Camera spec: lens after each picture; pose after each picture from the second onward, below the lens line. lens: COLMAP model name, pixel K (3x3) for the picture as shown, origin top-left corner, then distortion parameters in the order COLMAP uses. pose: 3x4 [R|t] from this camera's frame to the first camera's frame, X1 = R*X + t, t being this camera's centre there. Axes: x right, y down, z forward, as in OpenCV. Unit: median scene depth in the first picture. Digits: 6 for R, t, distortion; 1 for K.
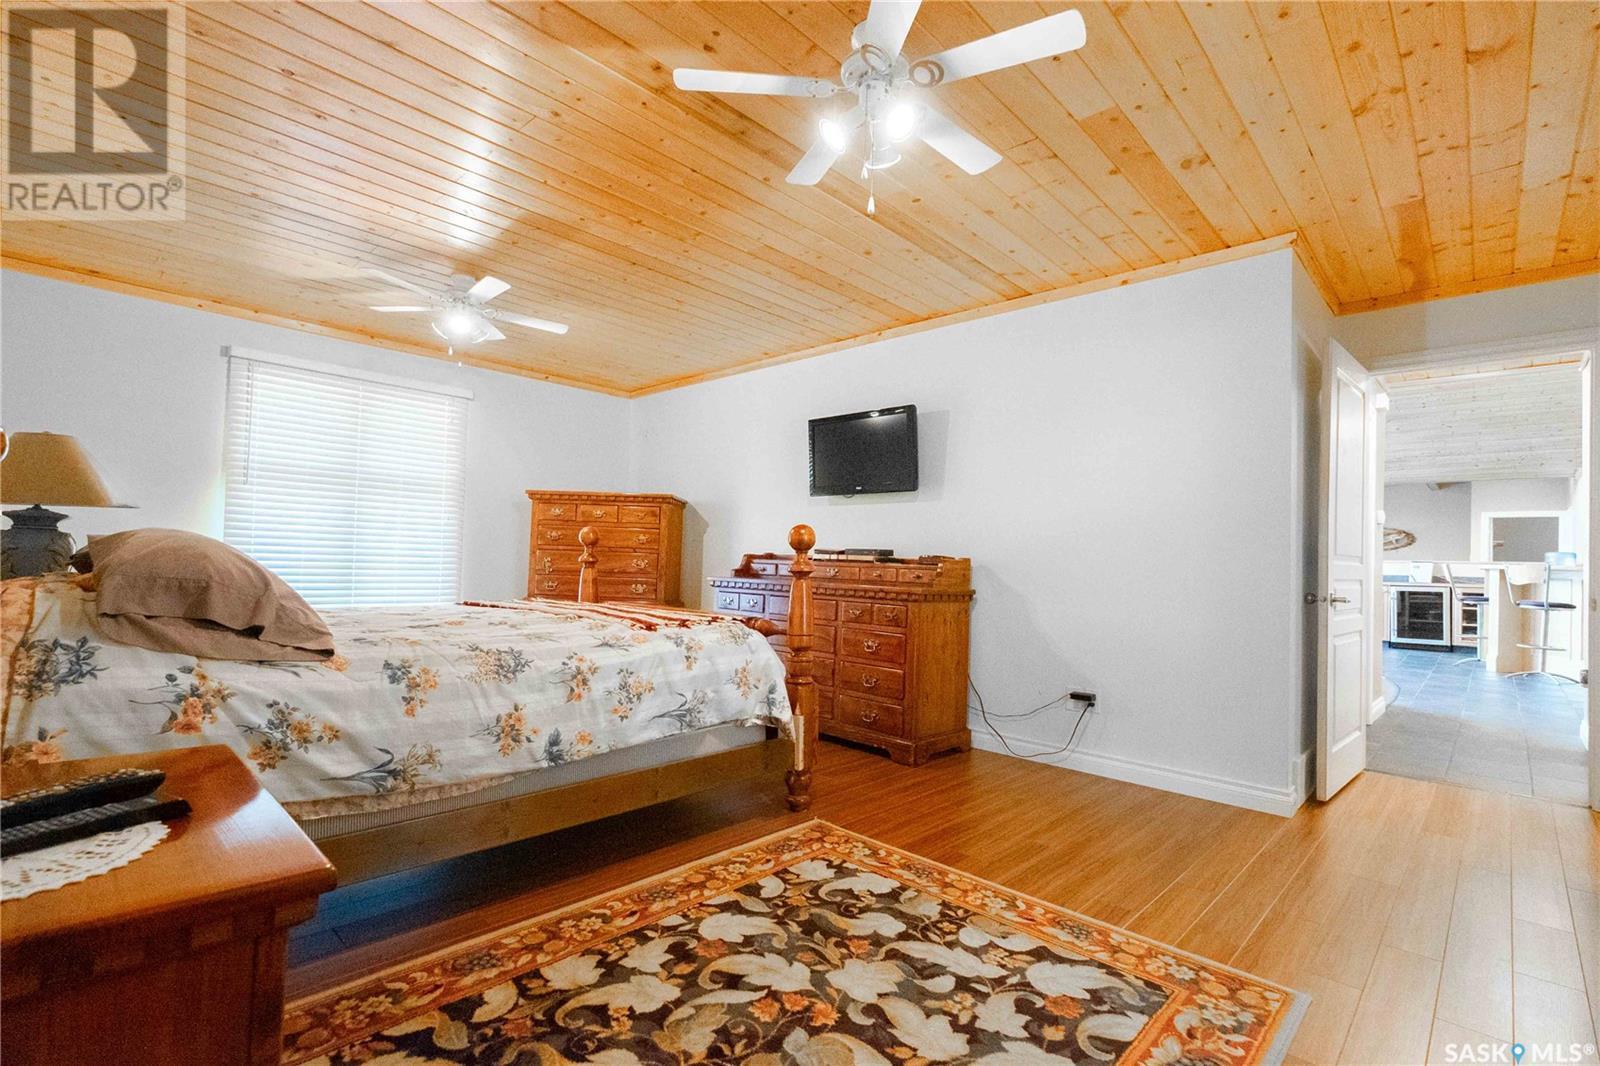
lens RADIAL K [[734.4, 0, 800.1], [0, 734.4, 536.7], [0, 0, 1]] dist [-0.004299, -0.001441]
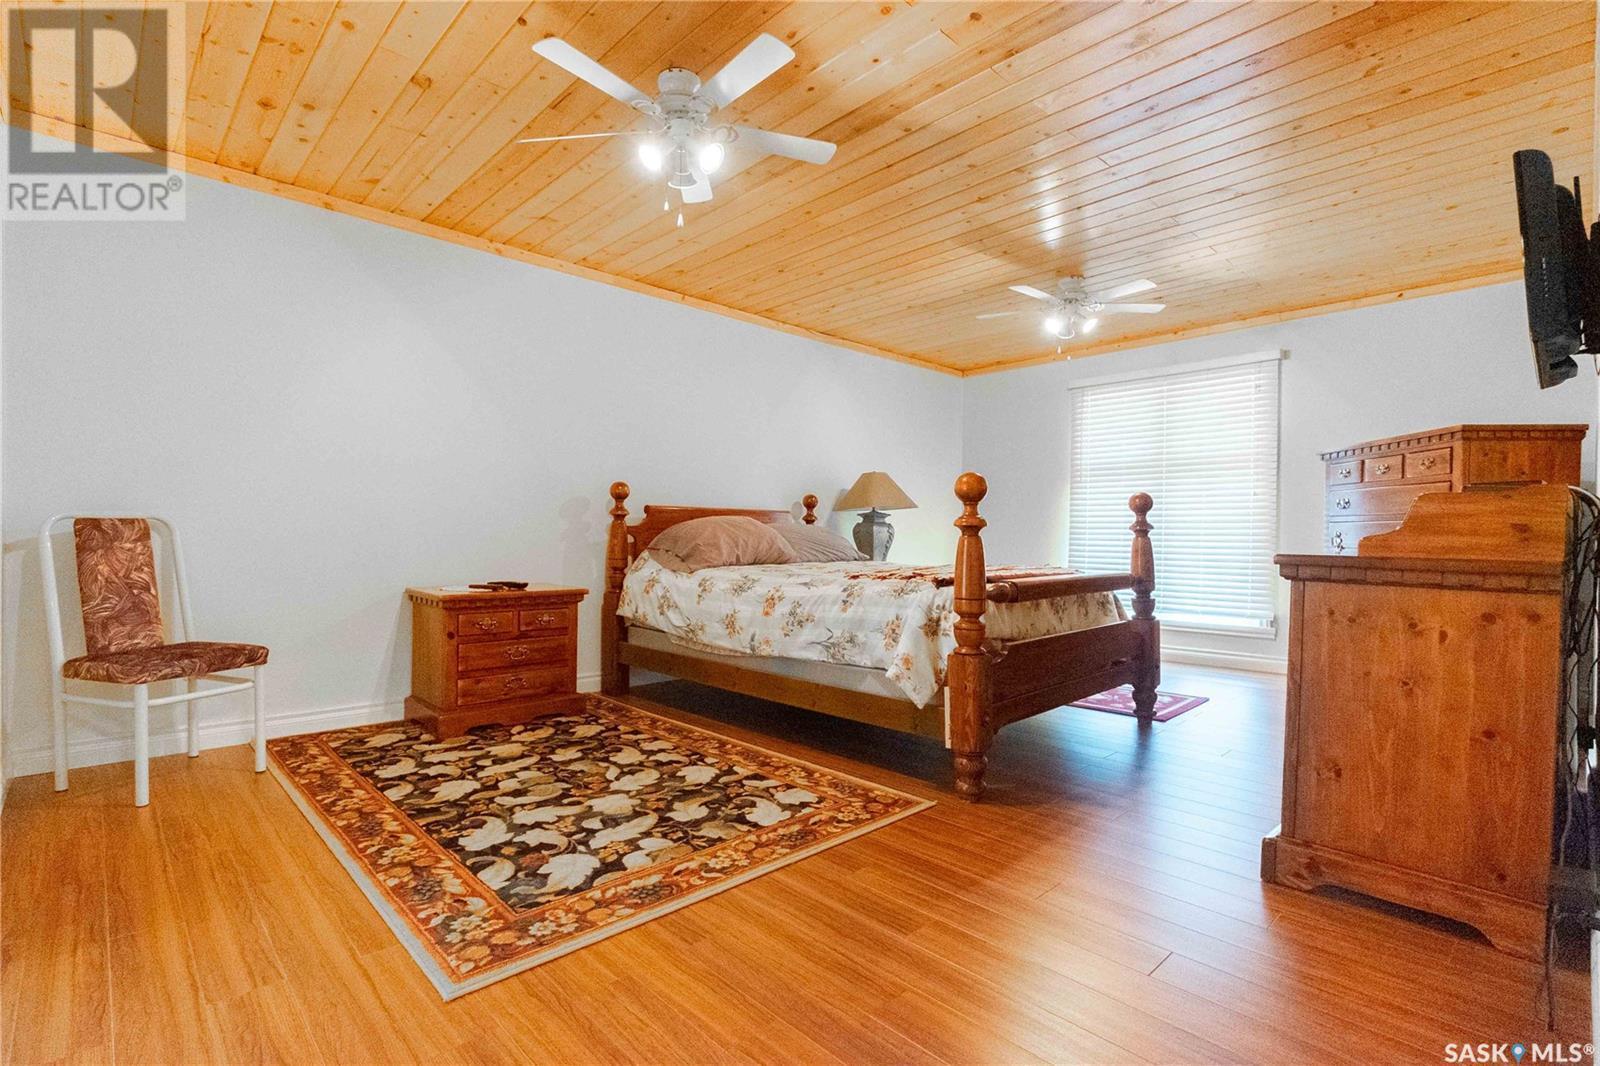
lens RADIAL K [[734.4, 0, 802.1], [0, 734.4, 539.1], [0, 0, 1]] dist [-0.004299, -0.001441]
pose [[-0.033619, -0.027219, -0.999064, 1.388706], [0.024679, 0.999302, -0.028056, 0.128419], [0.999130, -0.025600, -0.032924, 1.311116]]
